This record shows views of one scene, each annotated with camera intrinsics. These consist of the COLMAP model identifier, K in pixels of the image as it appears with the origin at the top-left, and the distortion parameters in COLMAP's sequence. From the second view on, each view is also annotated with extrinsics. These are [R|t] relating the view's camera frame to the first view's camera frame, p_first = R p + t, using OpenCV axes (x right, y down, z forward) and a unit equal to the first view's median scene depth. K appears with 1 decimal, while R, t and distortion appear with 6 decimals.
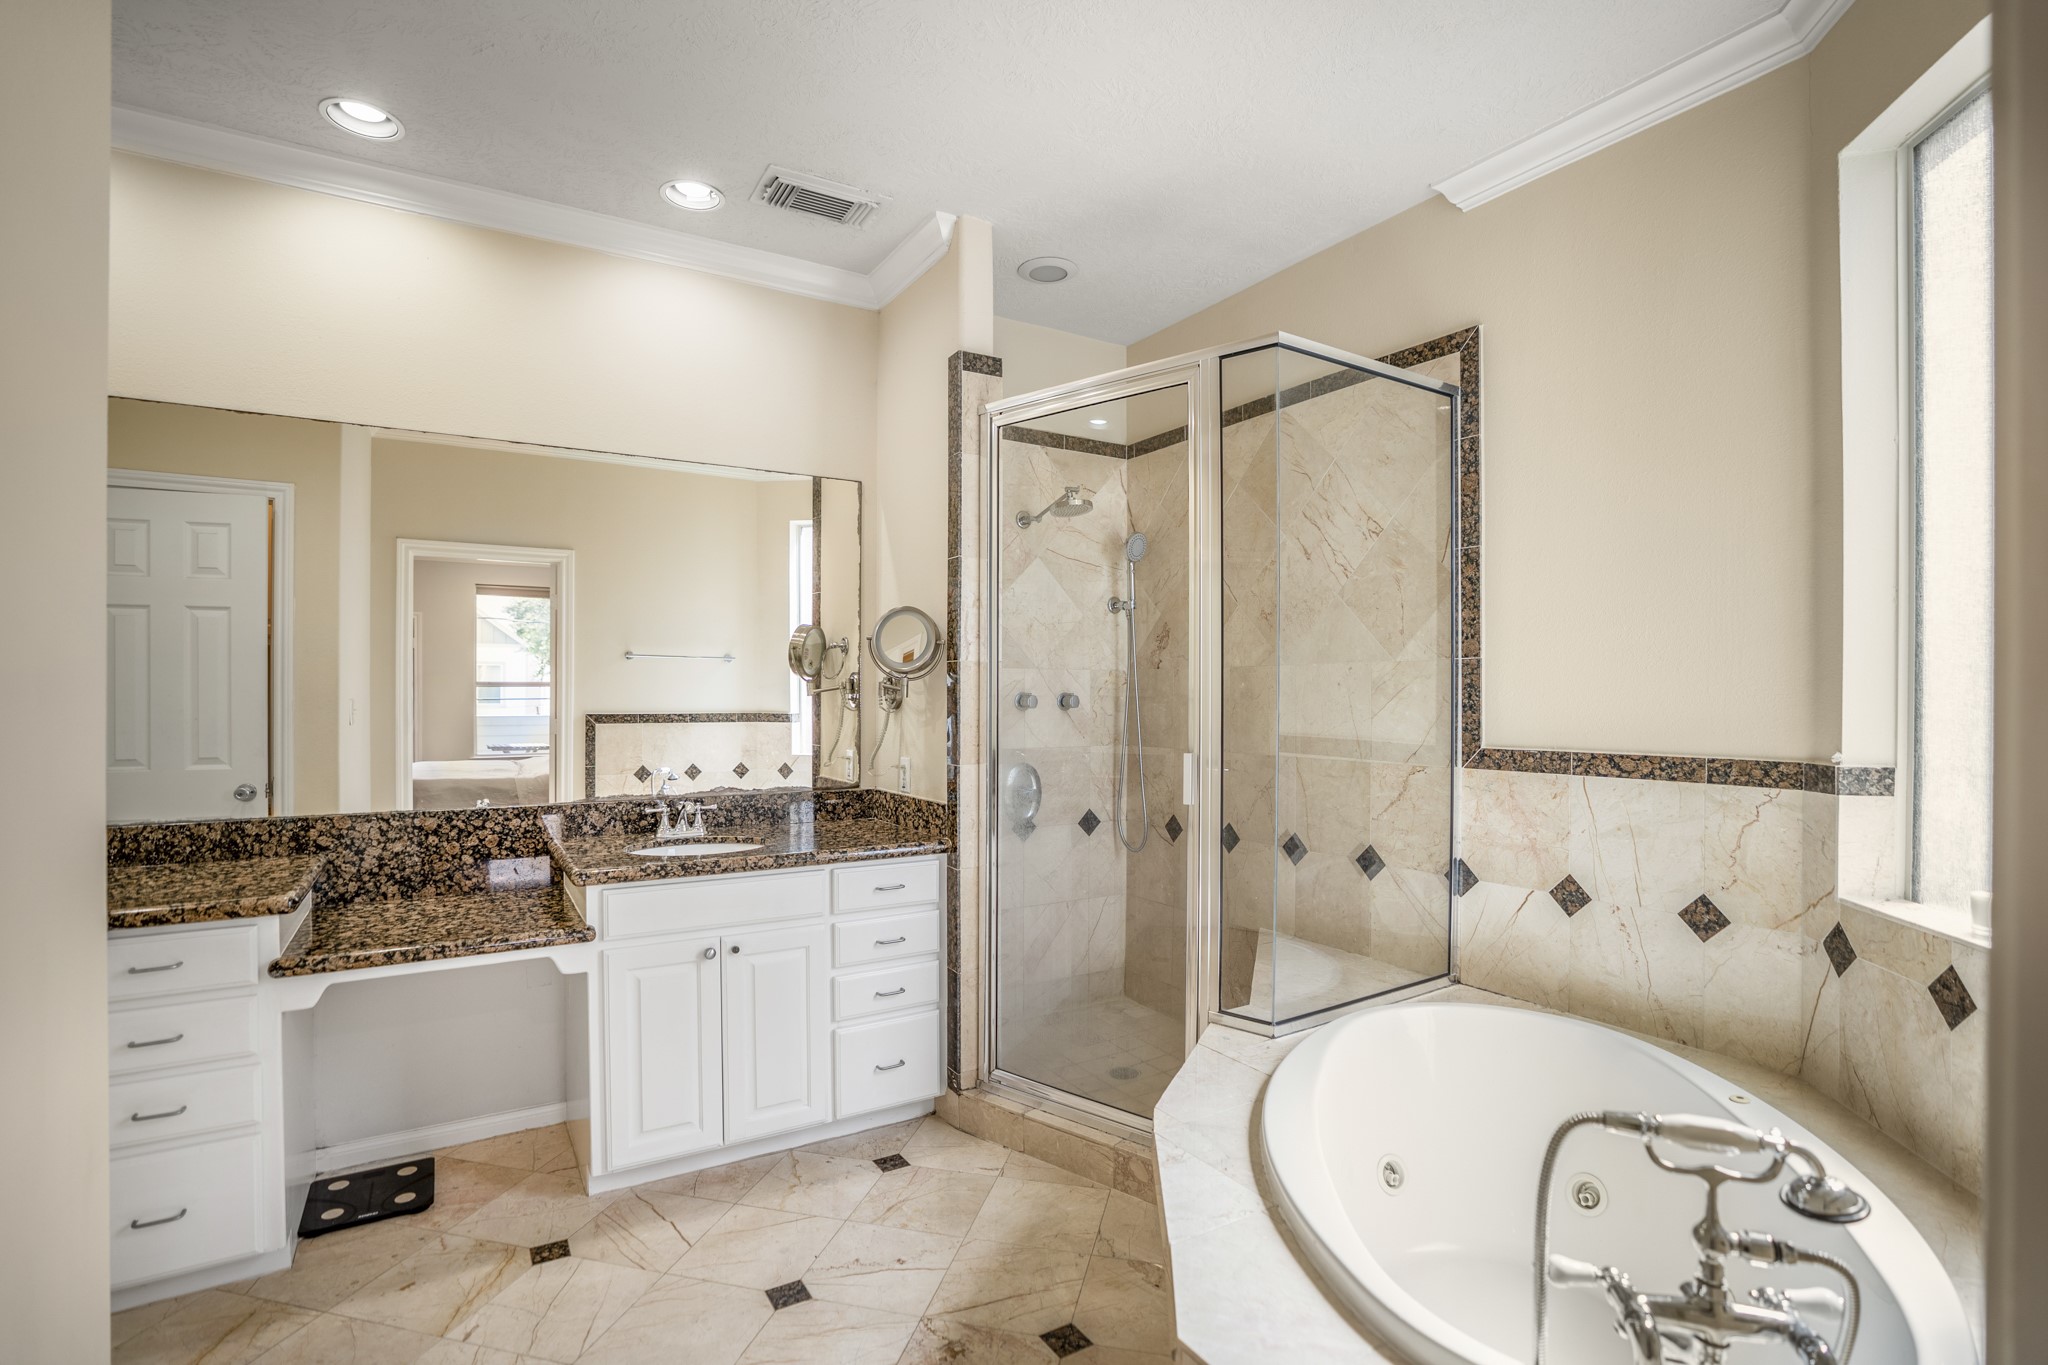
lens RADIAL K [[953.7, 0, 1042.5], [0, 953.7, 687.6], [0, 0, 1]] dist [-0.044747, 0.012805]
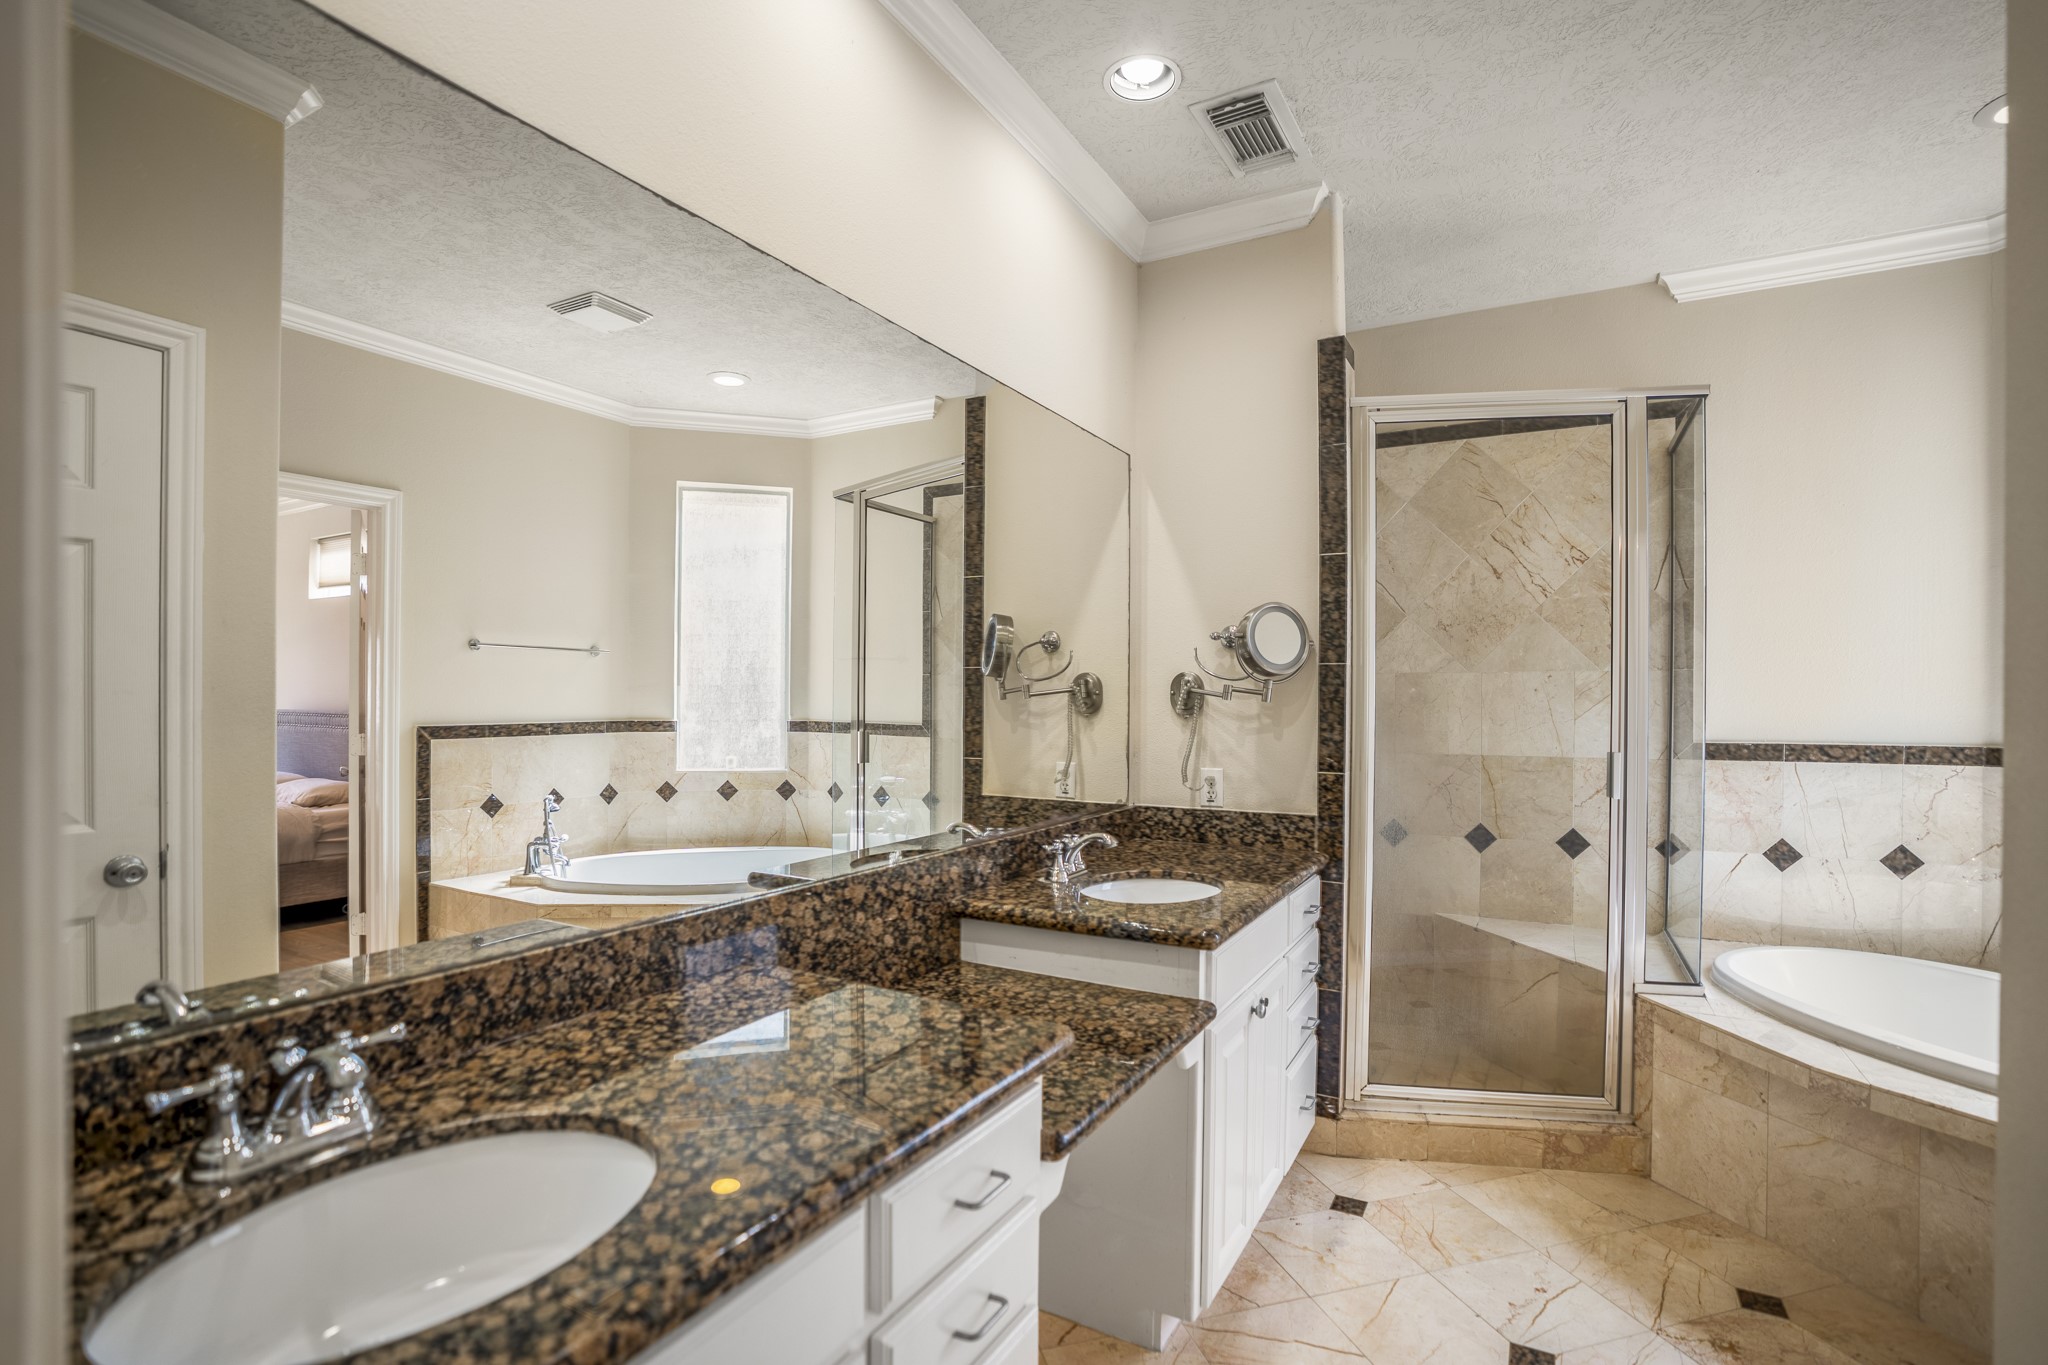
lens RADIAL K [[953.7, 0, 1024.7], [0, 953.7, 697.1], [0, 0, 1]] dist [-0.044747, 0.012805]
pose [[0.876217, -0.000133, 0.481916, -0.897813], [-0.004202, 0.999960, 0.007917, -0.001723], [-0.481898, -0.008962, 0.876182, 0.354407]]
